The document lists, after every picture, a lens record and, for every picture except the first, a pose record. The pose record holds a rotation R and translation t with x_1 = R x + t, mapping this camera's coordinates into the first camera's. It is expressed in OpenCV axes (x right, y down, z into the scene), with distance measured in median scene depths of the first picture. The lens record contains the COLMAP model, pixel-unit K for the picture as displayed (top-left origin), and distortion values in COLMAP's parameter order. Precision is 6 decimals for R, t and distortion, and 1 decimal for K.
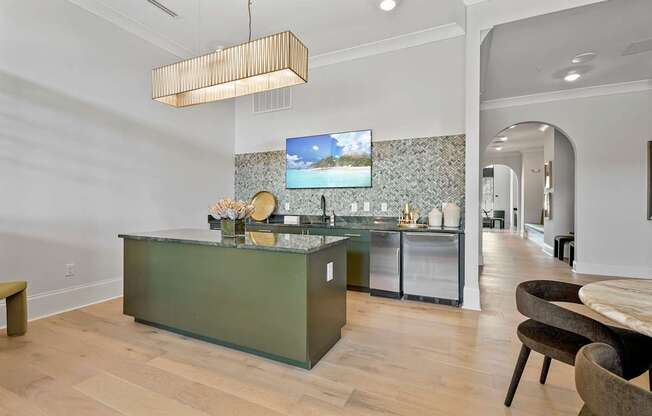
lens RADIAL K [[304.2, 0, 327.4], [0, 304.2, 204.3], [0, 0, 1]] dist [-0.001441, -0.000249]
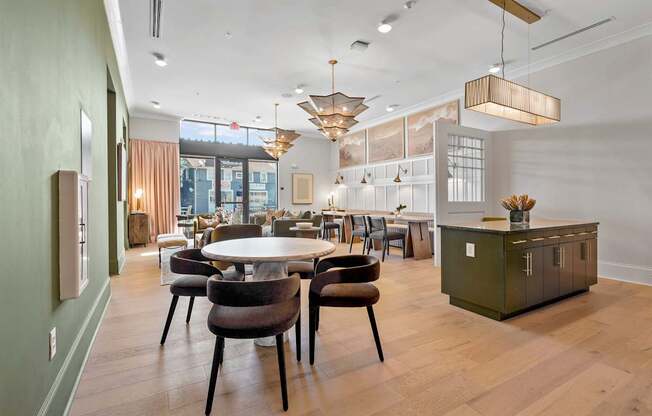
lens RADIAL K [[304.2, 0, 327.0], [0, 304.2, 198.1], [0, 0, 1]] dist [-0.001441, -0.000249]
pose [[-0.559461, -0.000909, -0.828856, 0.748980], [-0.004461, 0.999988, 0.001914, -0.001056], [0.828845, 0.004768, -0.559458, 0.631093]]
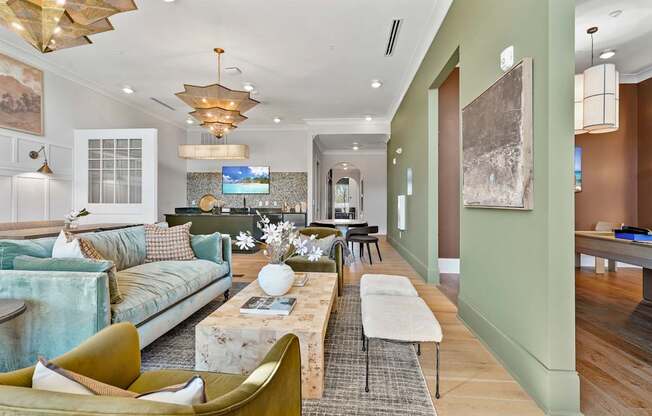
lens RADIAL K [[304.2, 0, 325.2], [0, 304.2, 204.9], [0, 0, 1]] dist [-0.001441, -0.000249]
pose [[0.936993, 0.001591, 0.349344, -0.217595], [-0.002583, 0.999994, 0.002373, 0.013127], [-0.349338, -0.003126, 0.936991, -1.051560]]
